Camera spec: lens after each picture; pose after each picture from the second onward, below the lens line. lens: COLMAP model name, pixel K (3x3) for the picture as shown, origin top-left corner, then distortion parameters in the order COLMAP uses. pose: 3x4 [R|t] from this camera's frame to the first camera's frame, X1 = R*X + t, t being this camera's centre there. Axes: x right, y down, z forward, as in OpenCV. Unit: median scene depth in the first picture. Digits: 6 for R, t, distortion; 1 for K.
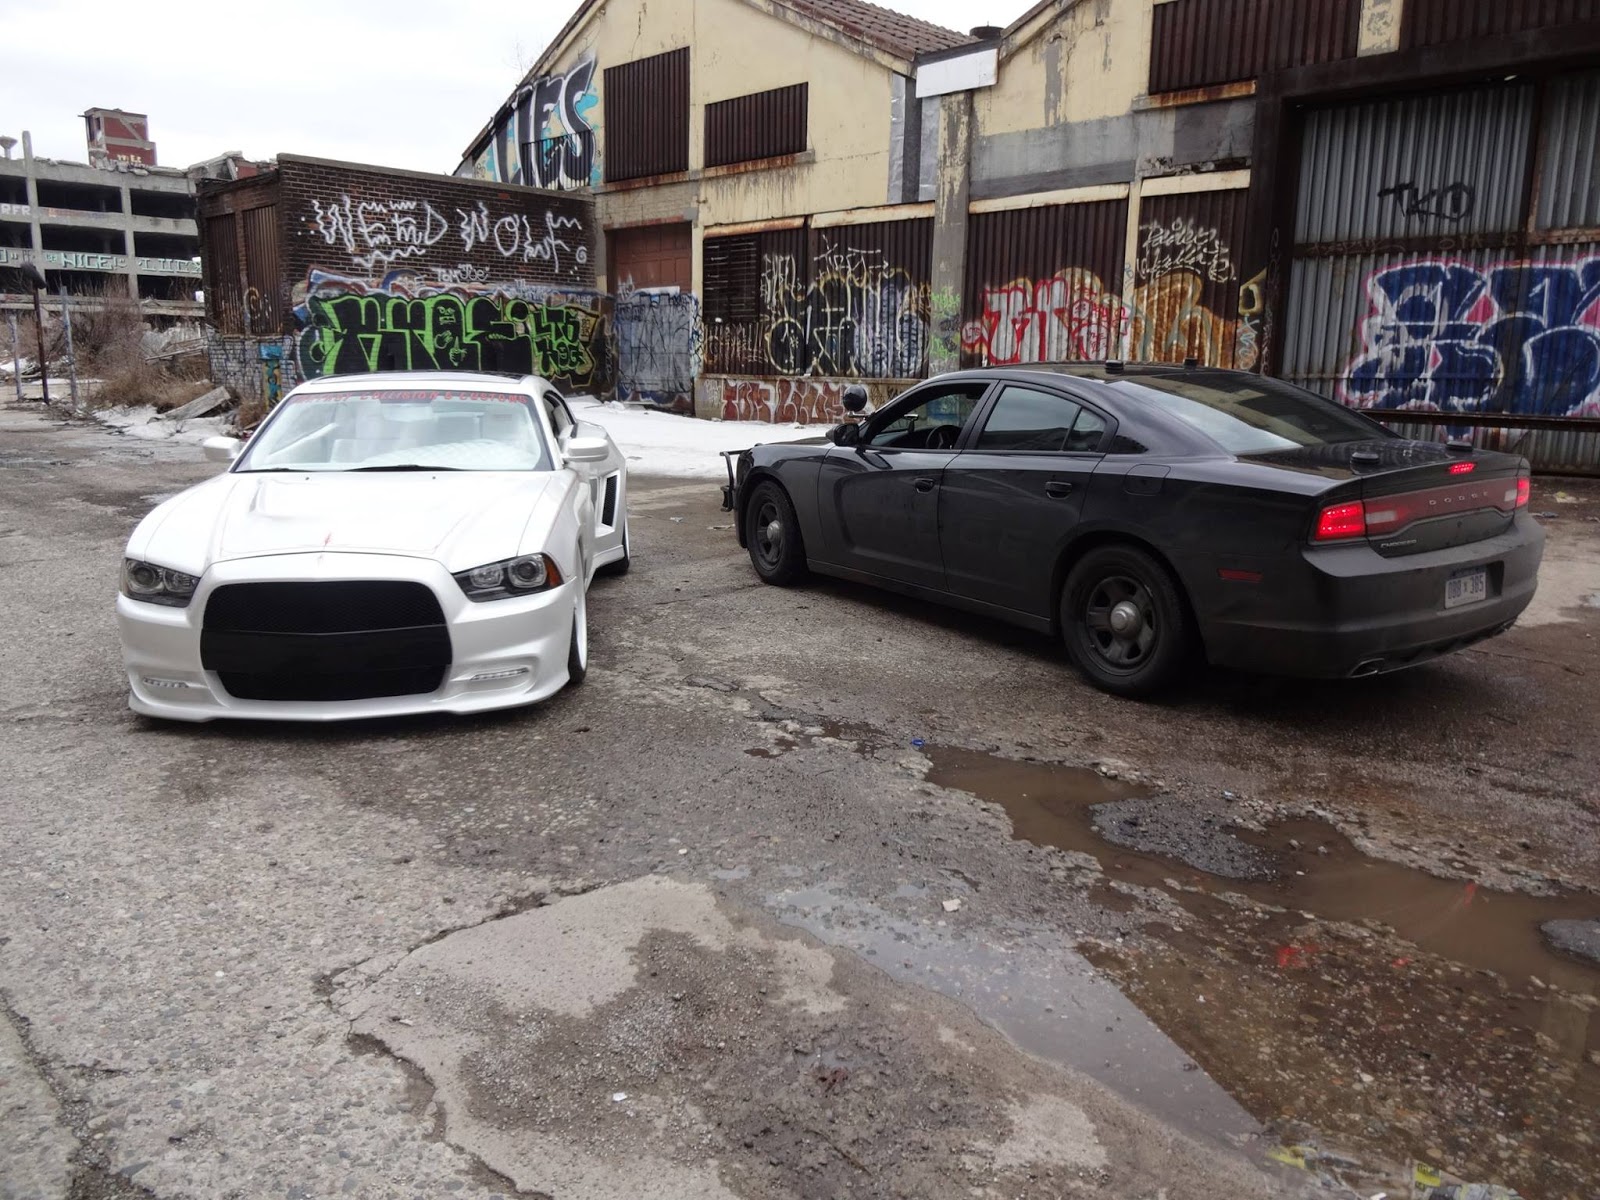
lens RADIAL K [[1154.5, 0, 792.1], [0, 1154.5, 605.1], [0, 0, 1]] dist [-0.005271, -0.004215]
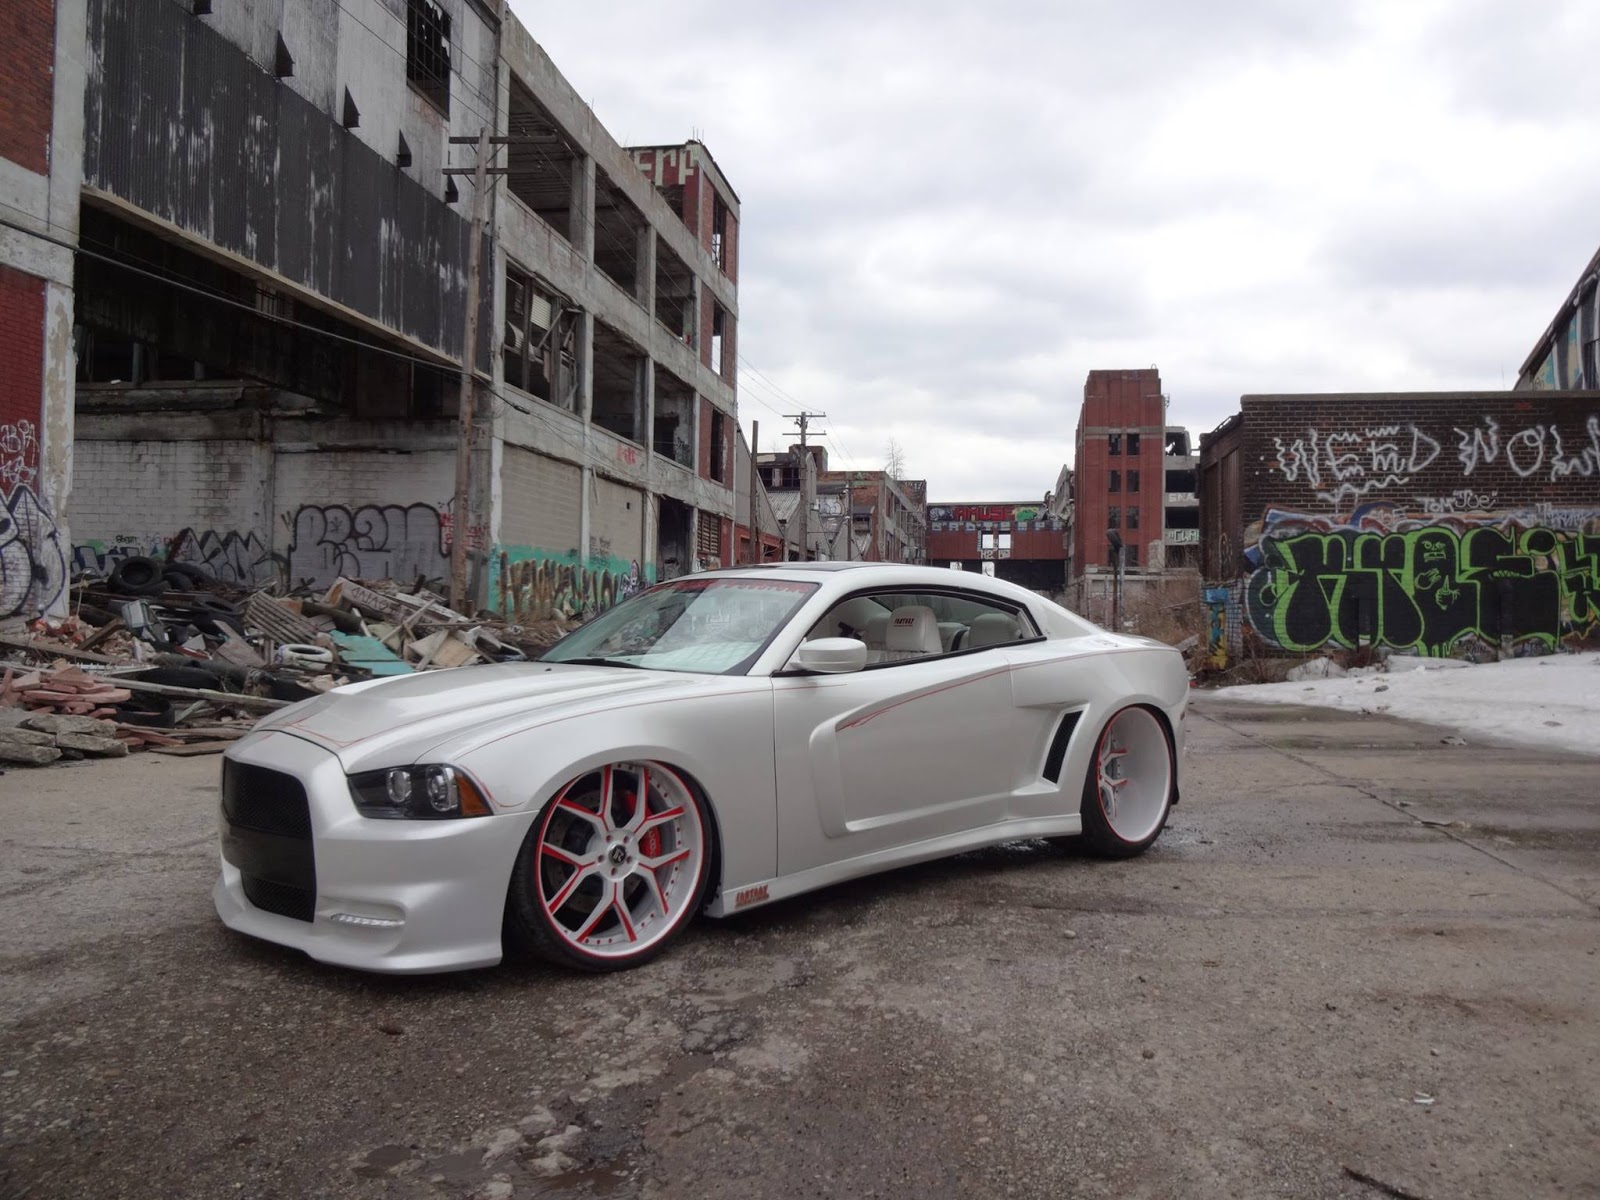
lens RADIAL K [[1153.9, 0, 800.0], [0, 1153.9, 600.0], [0, 0, 1]] dist [-0.006606, -0.006553]
pose [[0.581833, -0.019255, -0.813080, 0.118513], [-0.168749, 0.975106, -0.143848, -0.018824], [0.795609, 0.220902, 0.564099, 0.176517]]
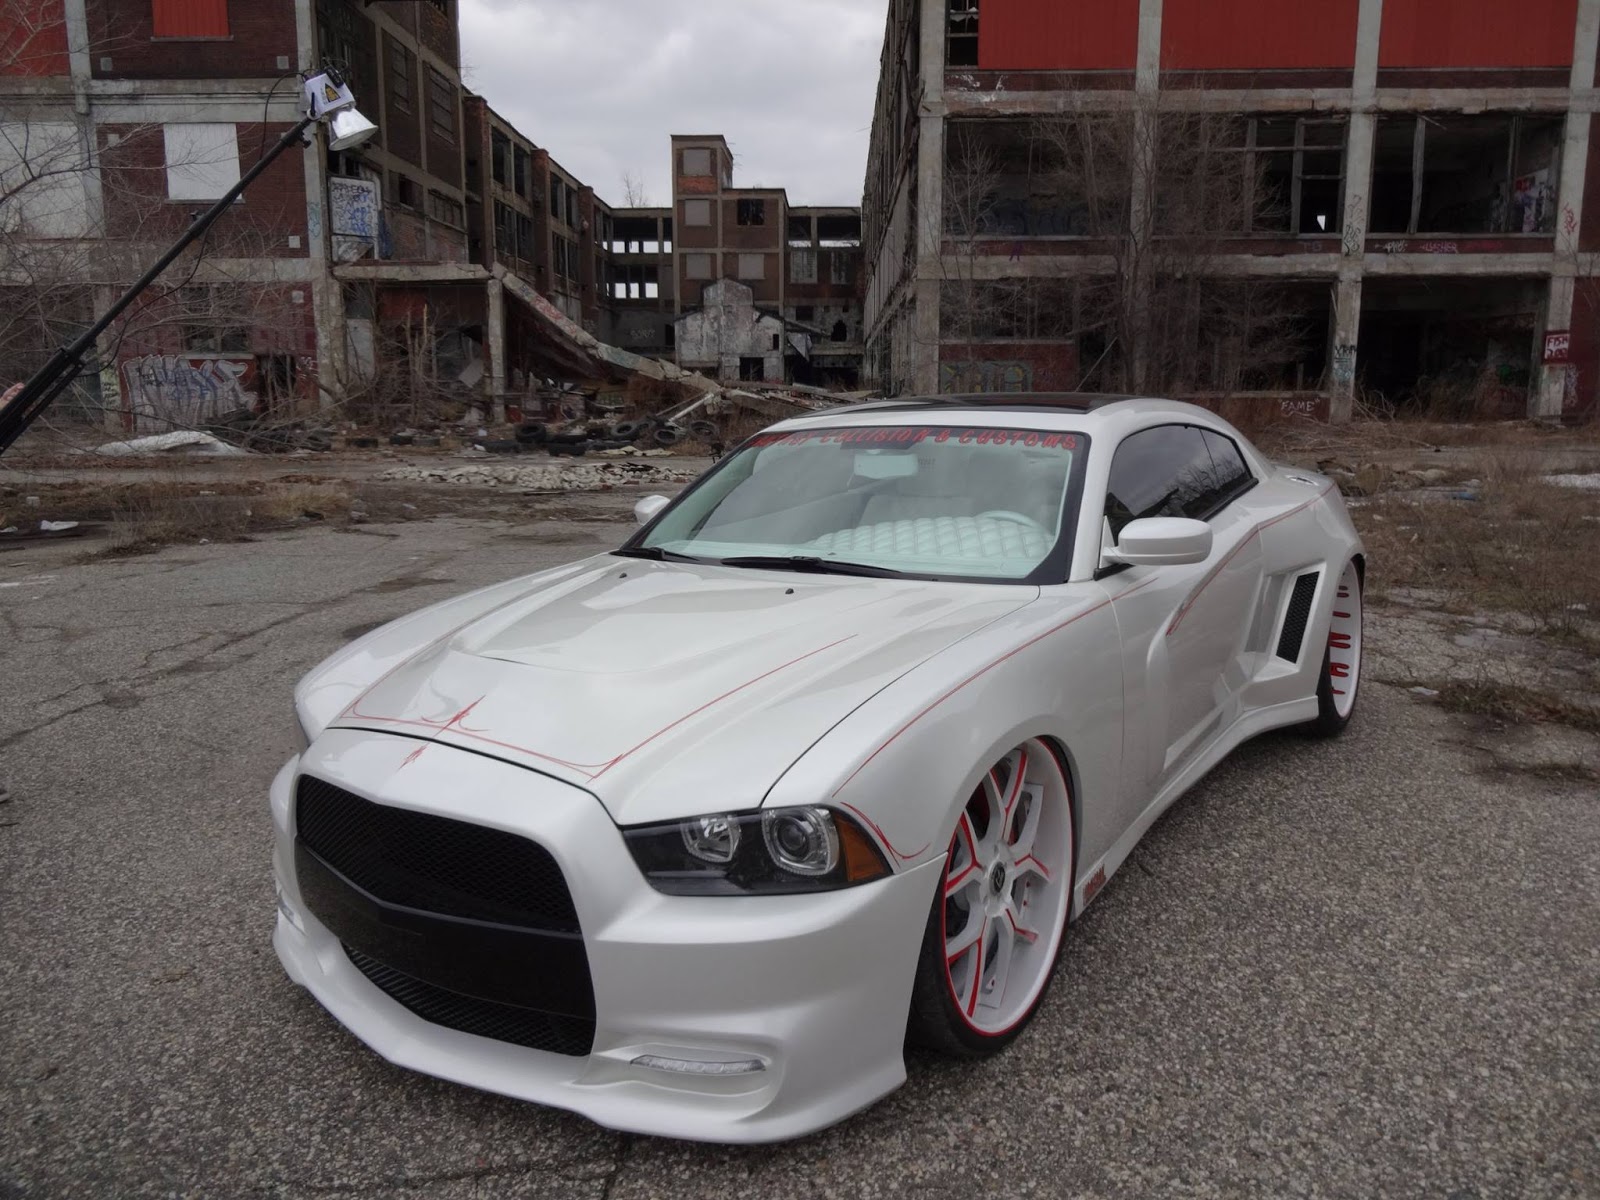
lens RADIAL K [[1153.9, 0, 800.0], [0, 1153.9, 600.0], [0, 0, 1]] dist [-0.006606, -0.006553]
pose [[0.741879, 0.092379, -0.664140, 0.013071], [-0.110792, 0.993738, 0.014464, -0.030137], [0.661317, 0.062850, 0.747469, 0.157995]]
